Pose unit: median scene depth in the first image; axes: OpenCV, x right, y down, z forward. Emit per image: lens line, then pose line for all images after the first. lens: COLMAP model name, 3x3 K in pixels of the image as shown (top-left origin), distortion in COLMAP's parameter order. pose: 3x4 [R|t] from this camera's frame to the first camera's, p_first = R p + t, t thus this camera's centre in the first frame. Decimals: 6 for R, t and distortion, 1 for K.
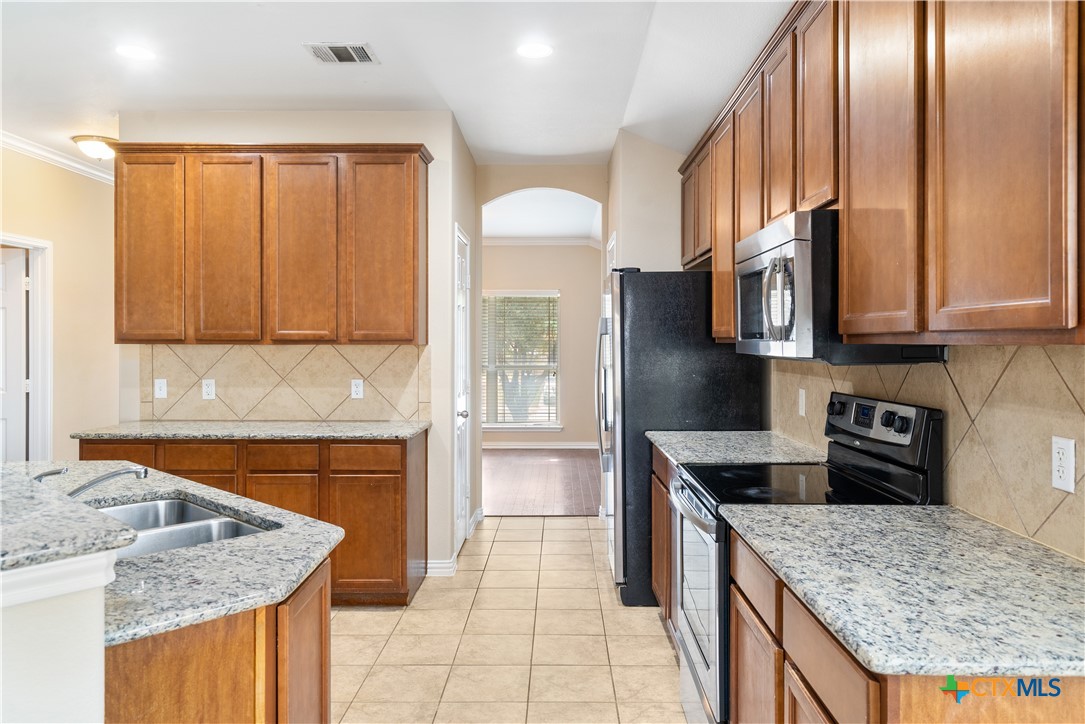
lens RADIAL K [[770.0, 0, 546.2], [0, 770.0, 355.7], [0, 0, 1]] dist [0.052282, 0.003502]
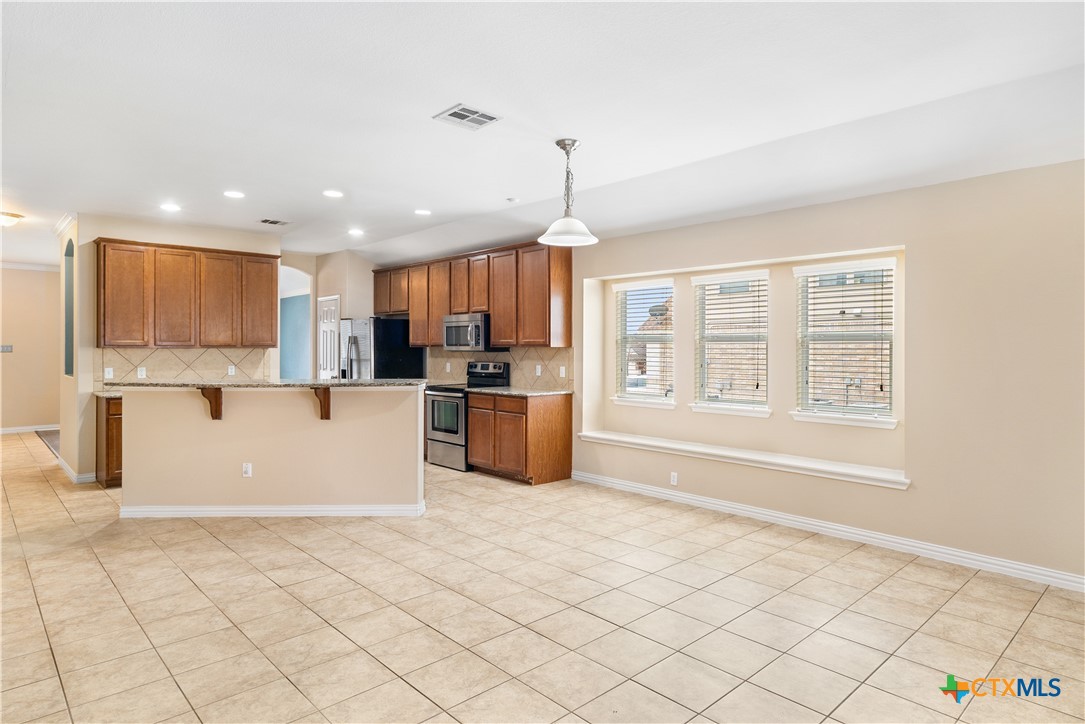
lens RADIAL K [[615.0, 0, 553.4], [0, 615.0, 352.1], [0, 0, 1]] dist [-0.014136, 0.006602]
pose [[0.710824, -0.006497, 0.703340, -0.813849], [0.012986, 0.999908, -0.003887, 0.013604], [-0.703250, 0.011897, 0.710843, -0.744027]]
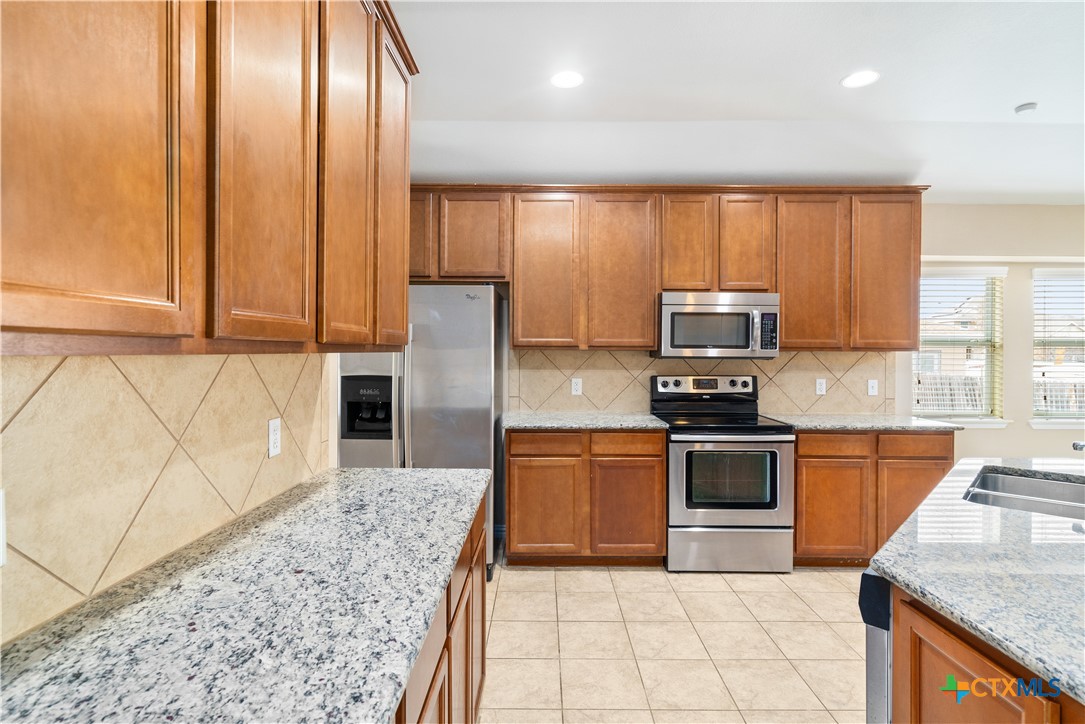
lens RADIAL K [[562.2, 0, 535.8], [0, 562.2, 355.2], [0, 0, 1]] dist [0.005162, 0.000114]
pose [[-0.015300, -0.013110, 0.999797, -0.673000], [0.012533, 0.999833, 0.013302, -0.017081], [-0.999804, 0.012734, -0.015133, 0.882454]]
